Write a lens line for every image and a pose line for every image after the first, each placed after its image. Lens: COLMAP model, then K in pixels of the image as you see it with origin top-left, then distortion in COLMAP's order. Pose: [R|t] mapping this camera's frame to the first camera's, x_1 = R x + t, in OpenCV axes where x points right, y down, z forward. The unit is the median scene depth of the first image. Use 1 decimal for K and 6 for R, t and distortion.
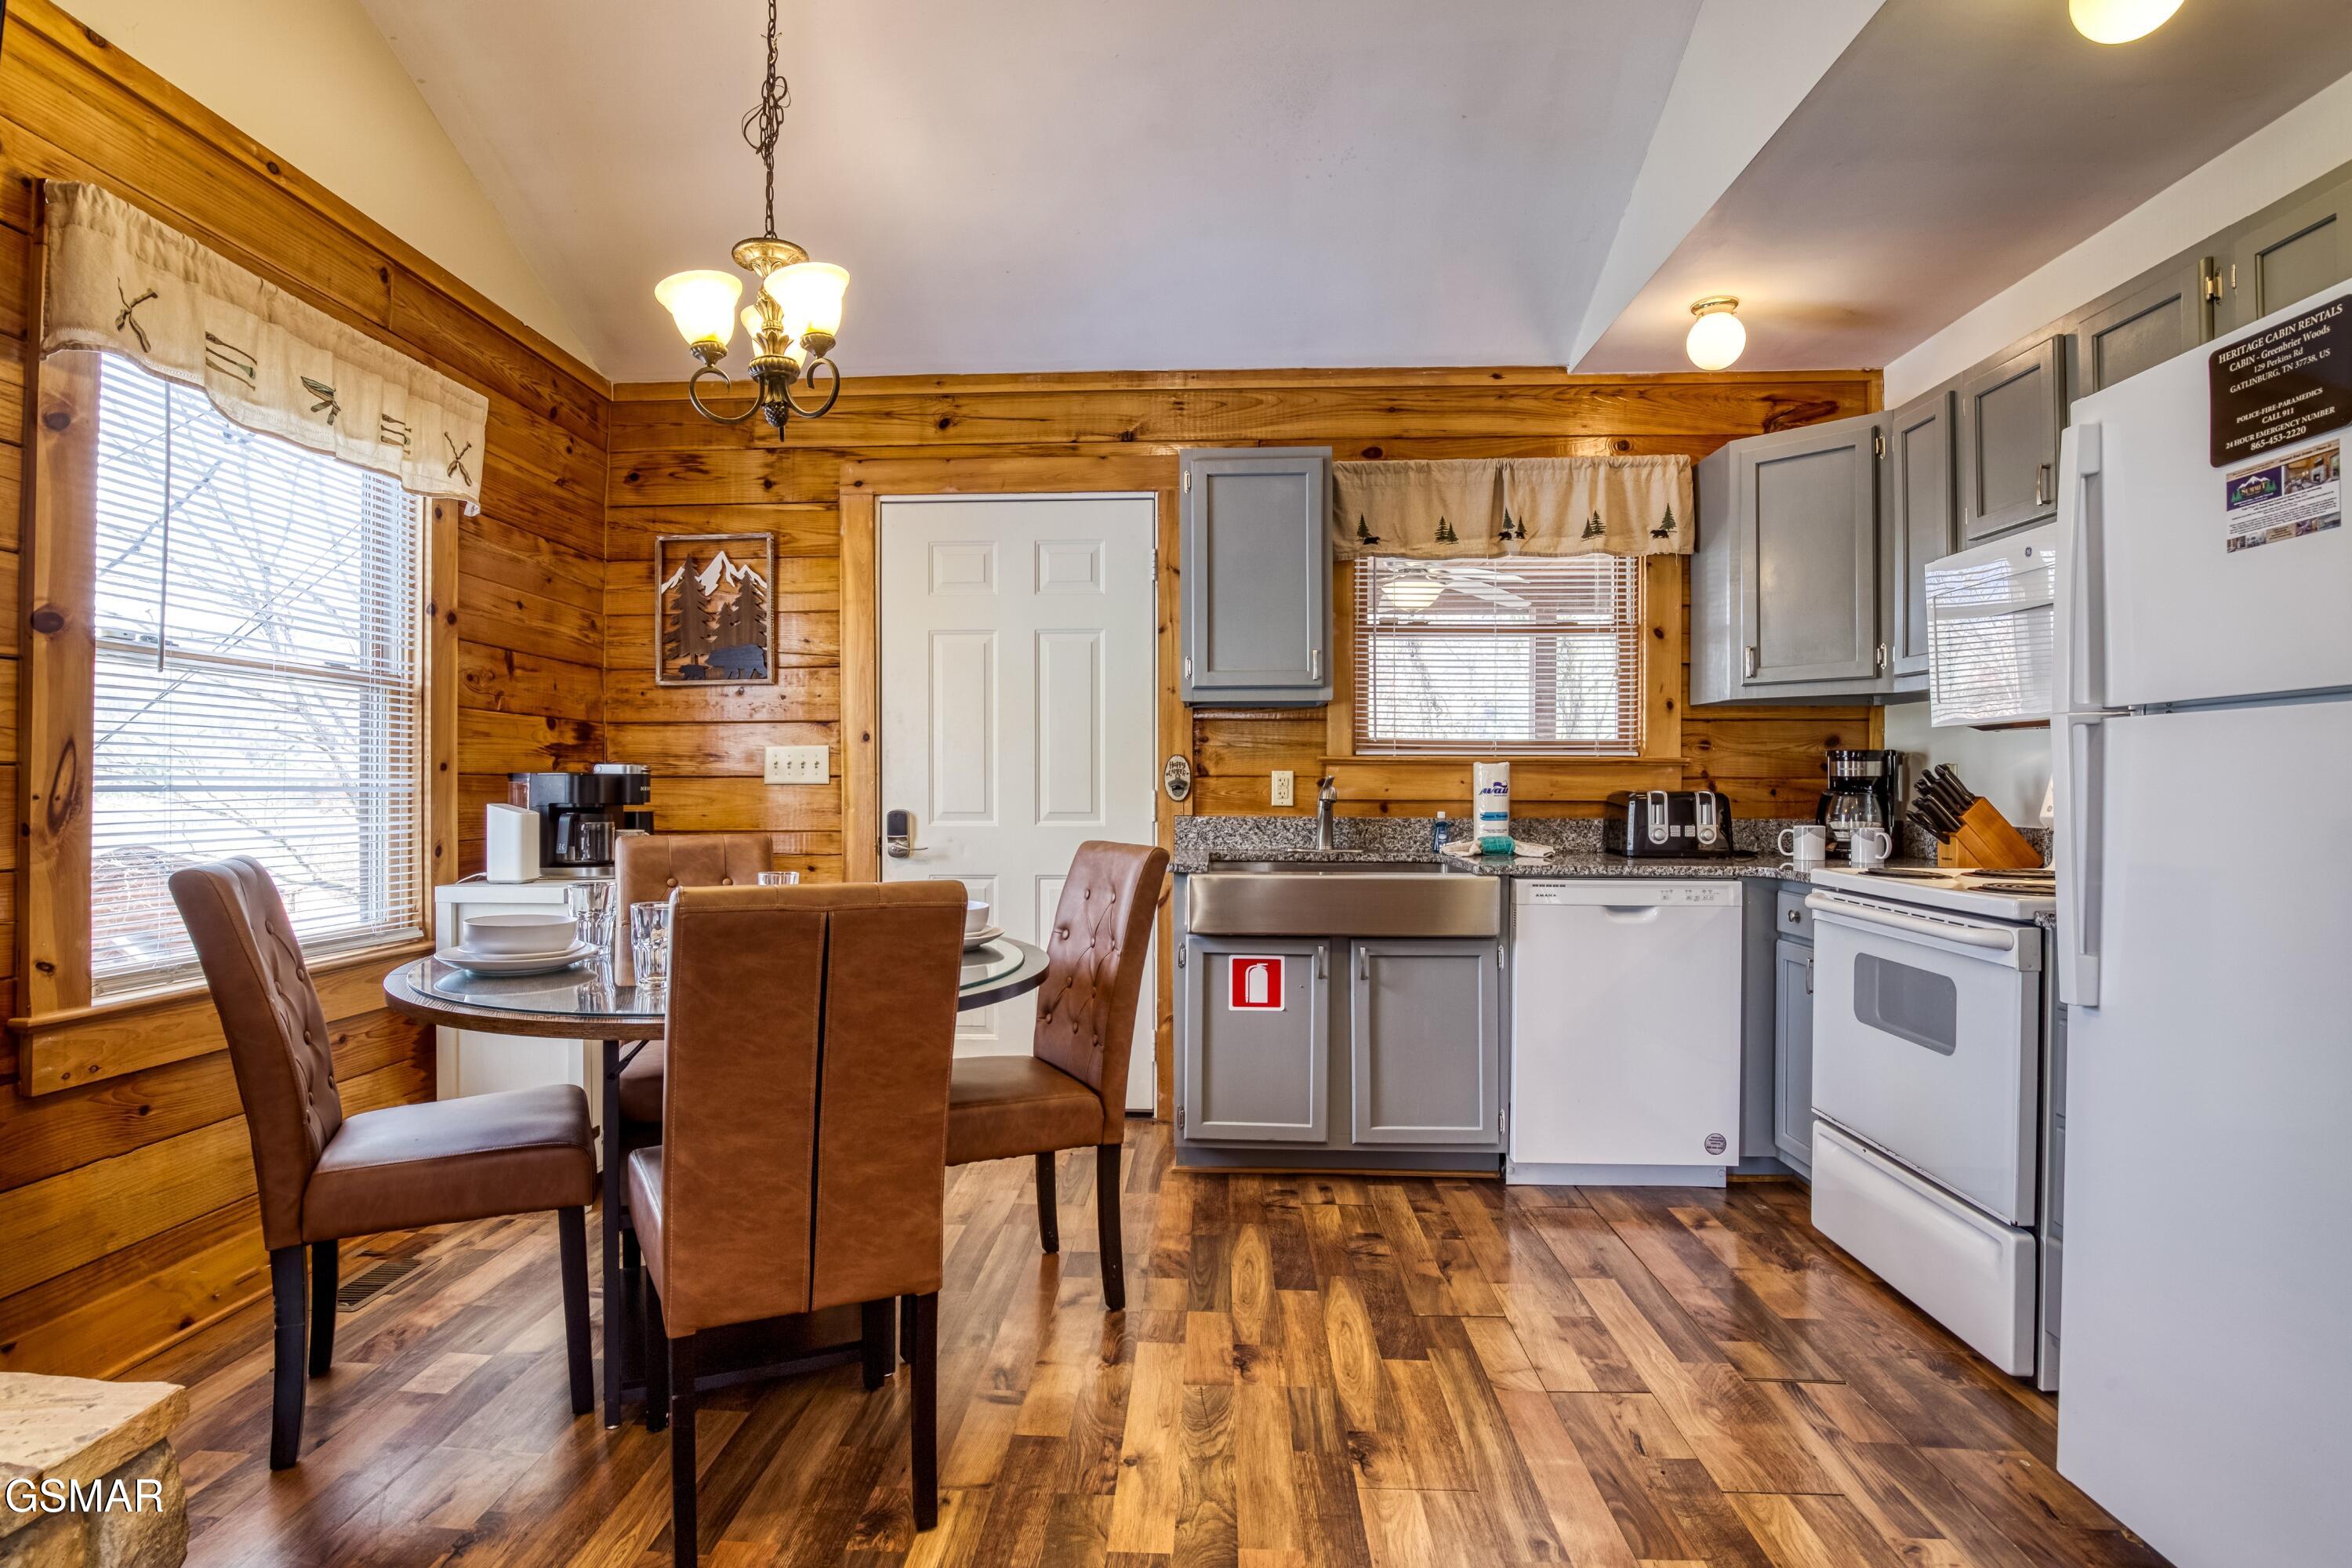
lens RADIAL K [[1193.6, 0, 1158.4], [0, 1193.6, 786.6], [0, 0, 1]] dist [-0.020871, 0.001874]
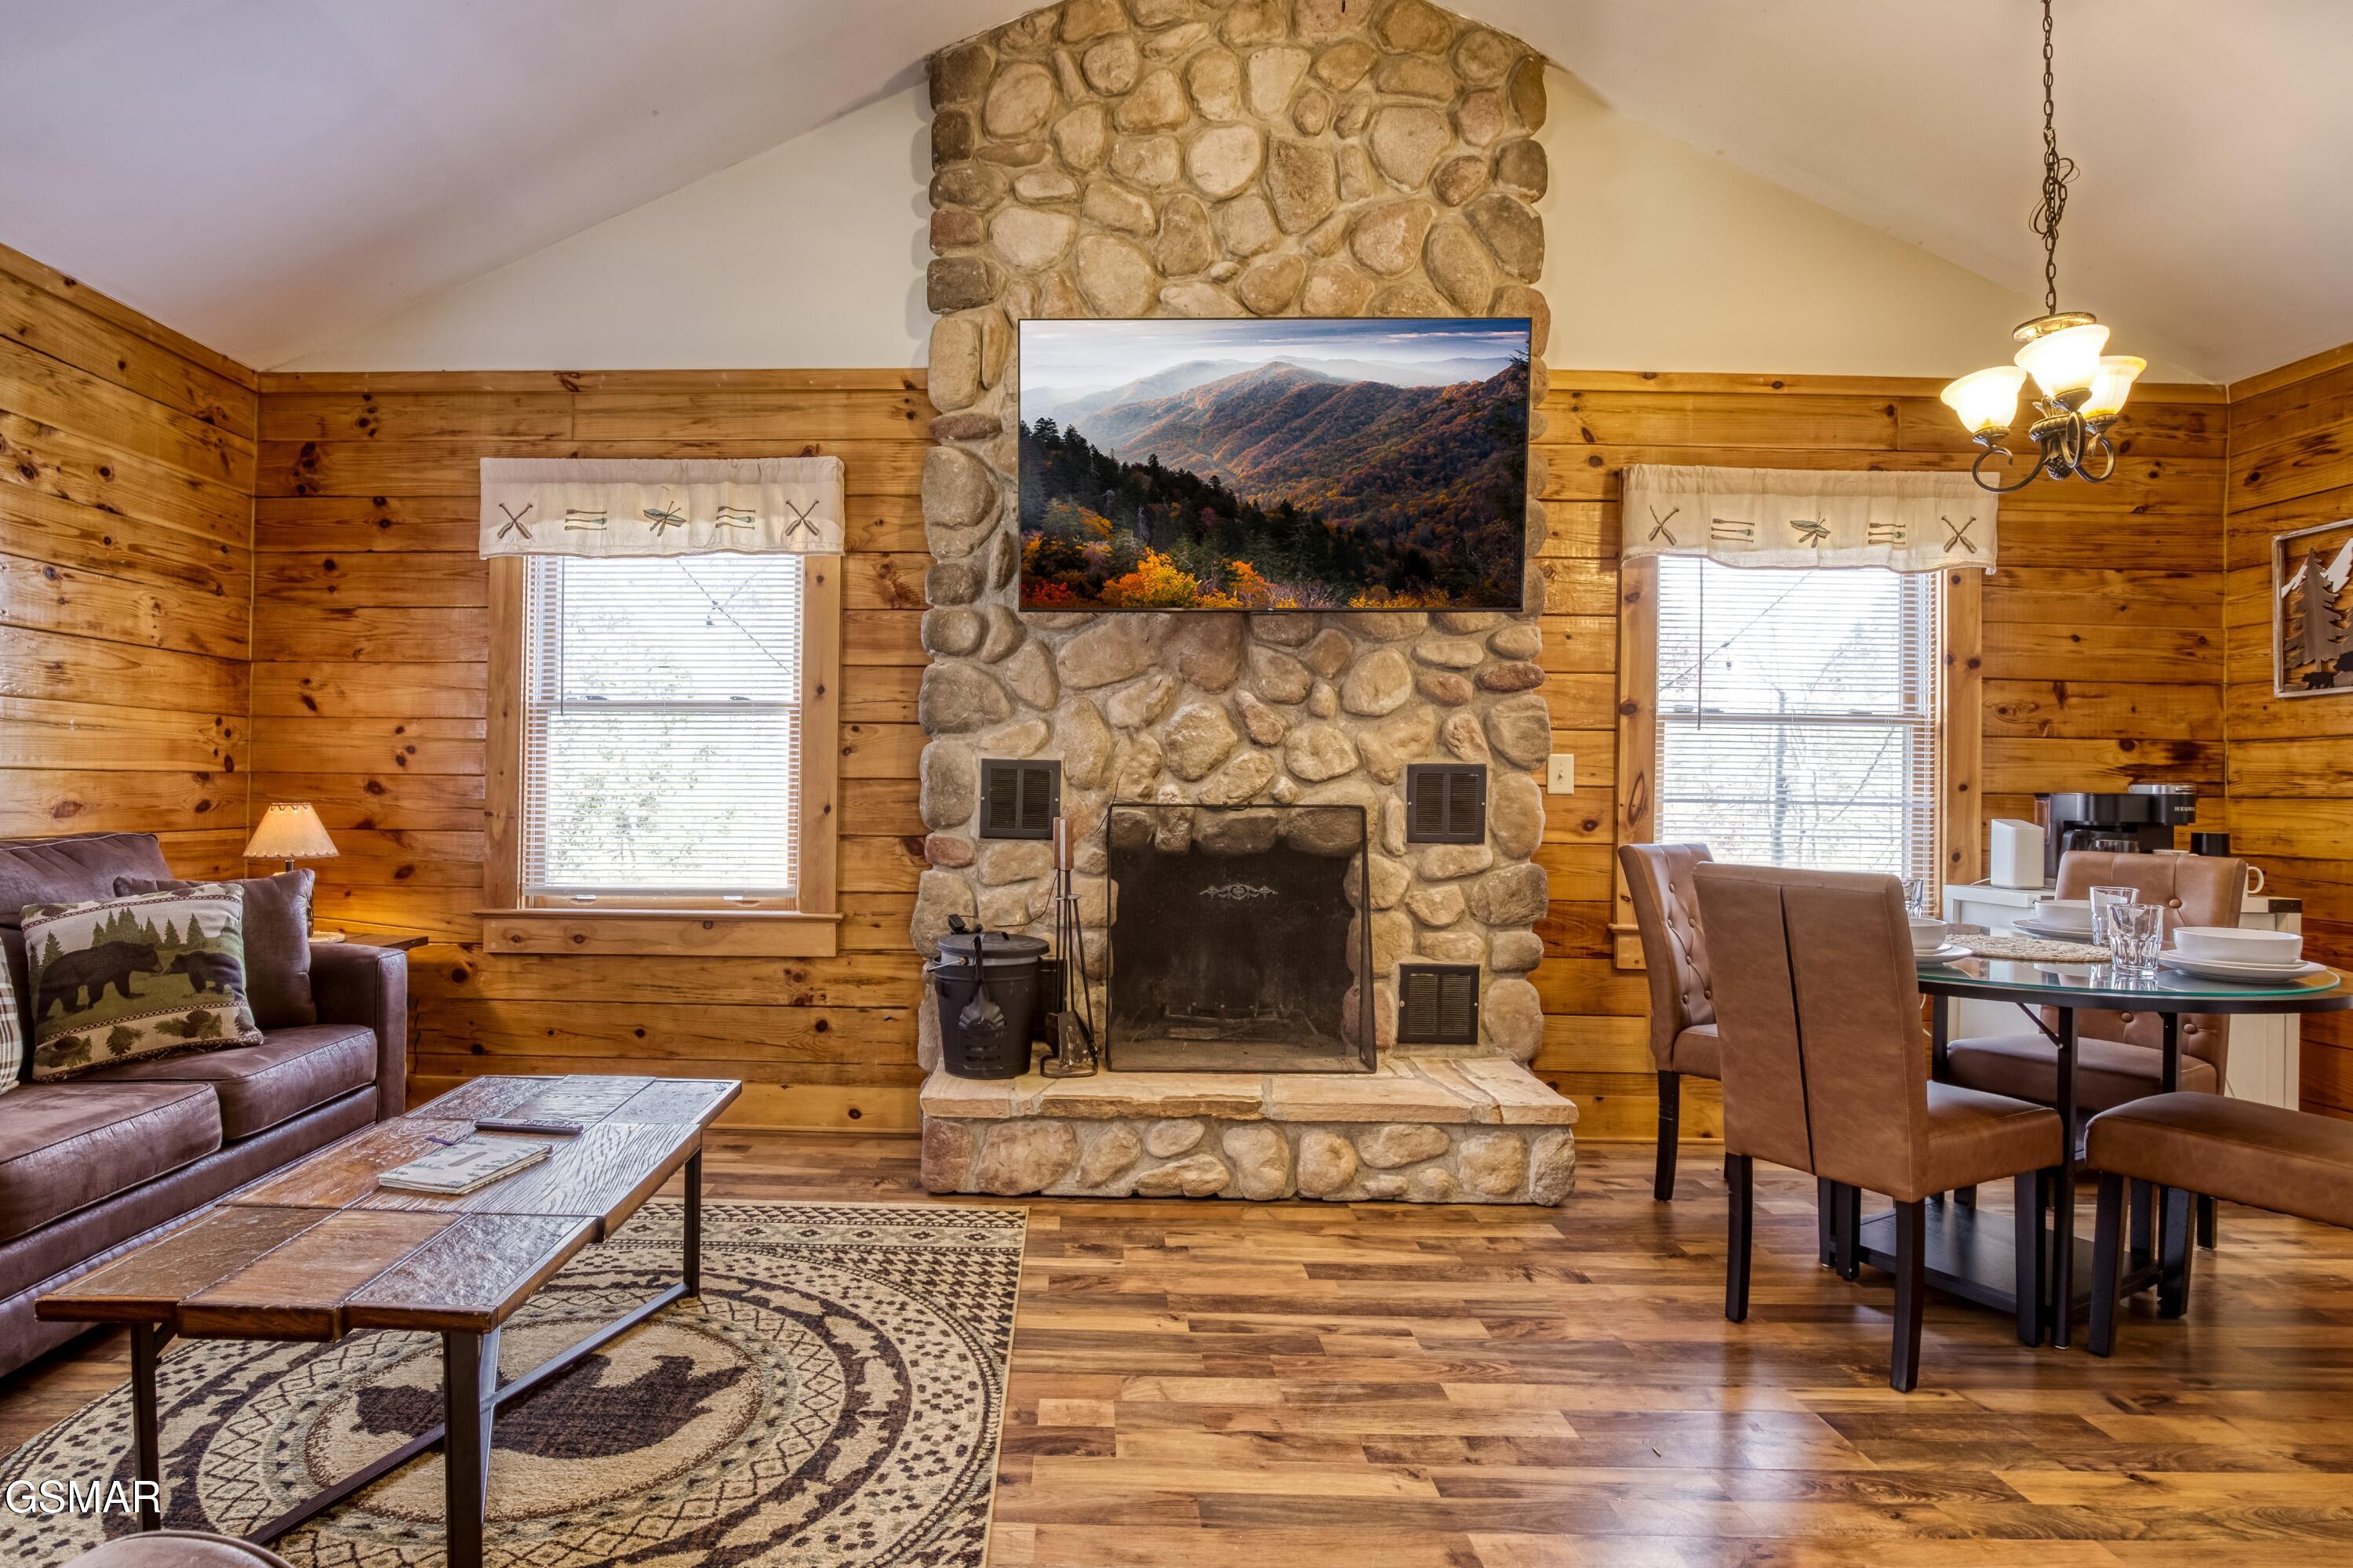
lens RADIAL K [[1184.9, 0, 1027.0], [0, 1184.9, 773.9], [0, 0, 1]] dist [-0.026212, 0.001558]
pose [[0.028422, -0.013815, -0.999501, 0.475159], [-0.013731, 0.999805, -0.014209, -0.000632], [0.999502, 0.014128, 0.028227, 0.011284]]
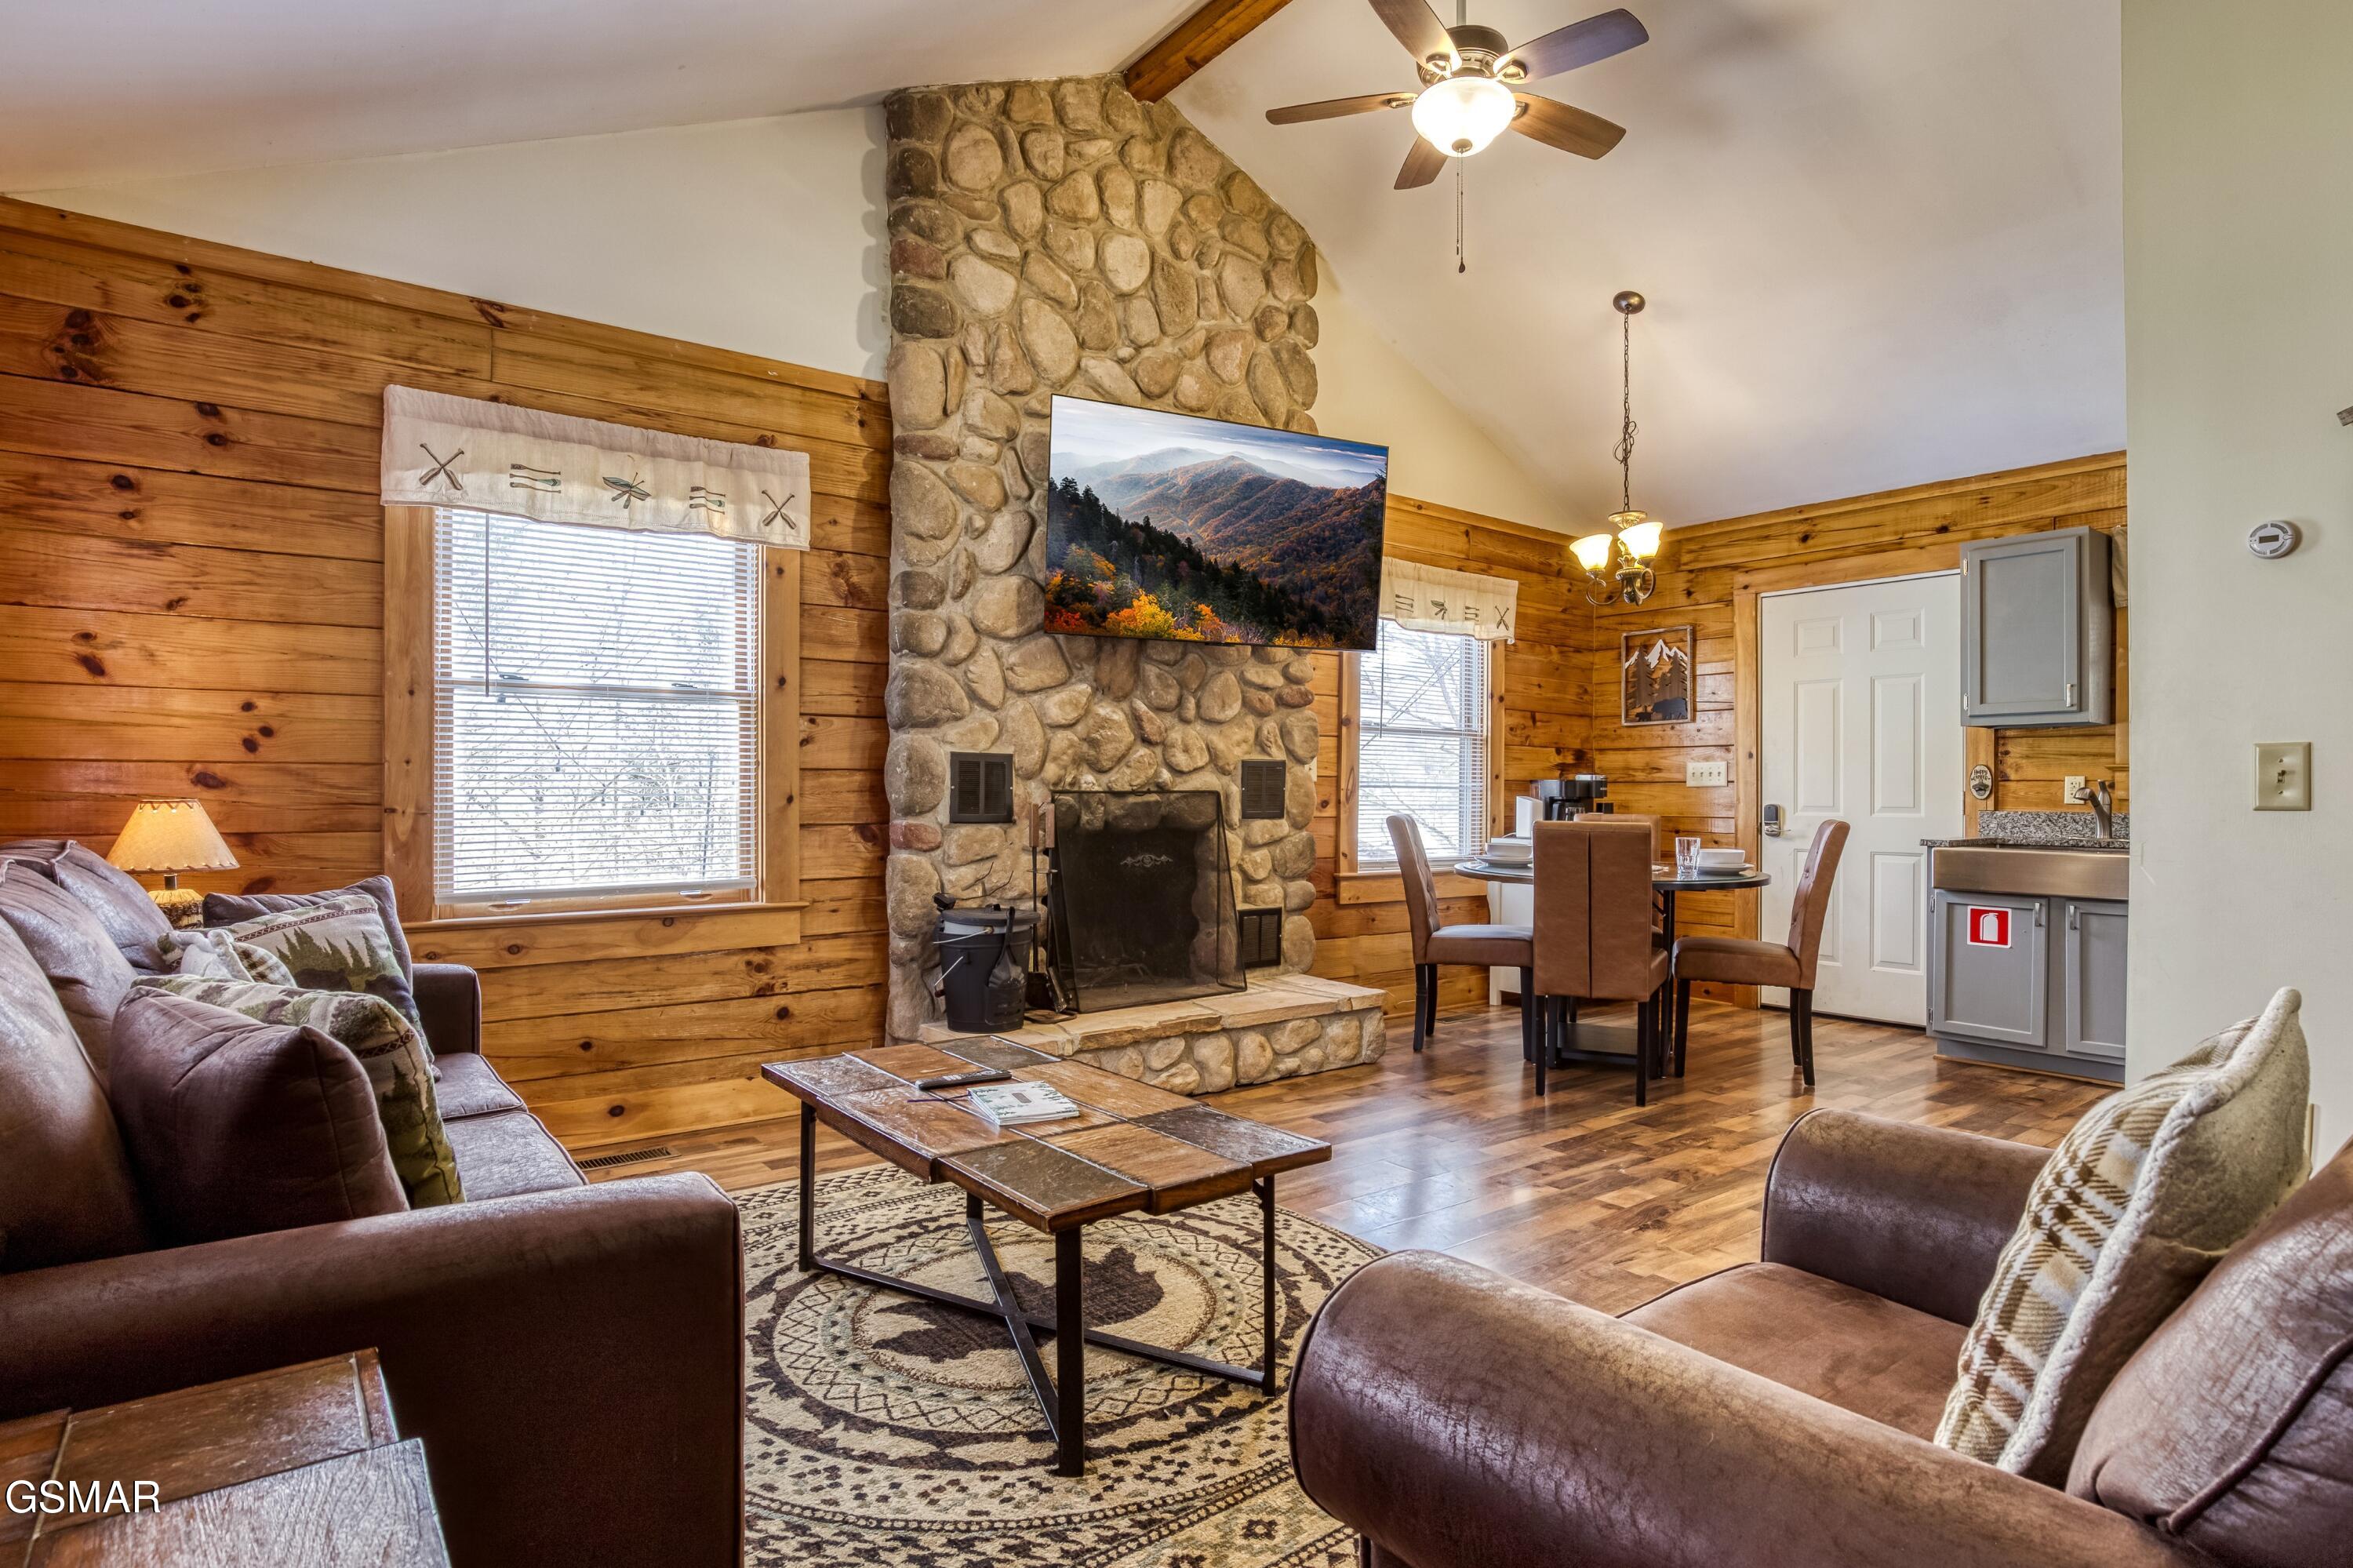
lens RADIAL K [[1194.2, 0, 1158.9], [0, 1194.2, 786.6], [0, 0, 1]] dist [-0.020871, 0.001874]
pose [[0.636796, 0.000036, -0.771032, 0.459231], [-0.005851, 0.999971, -0.004786, 0.009782], [0.771010, 0.007559, 0.636778, -0.557508]]
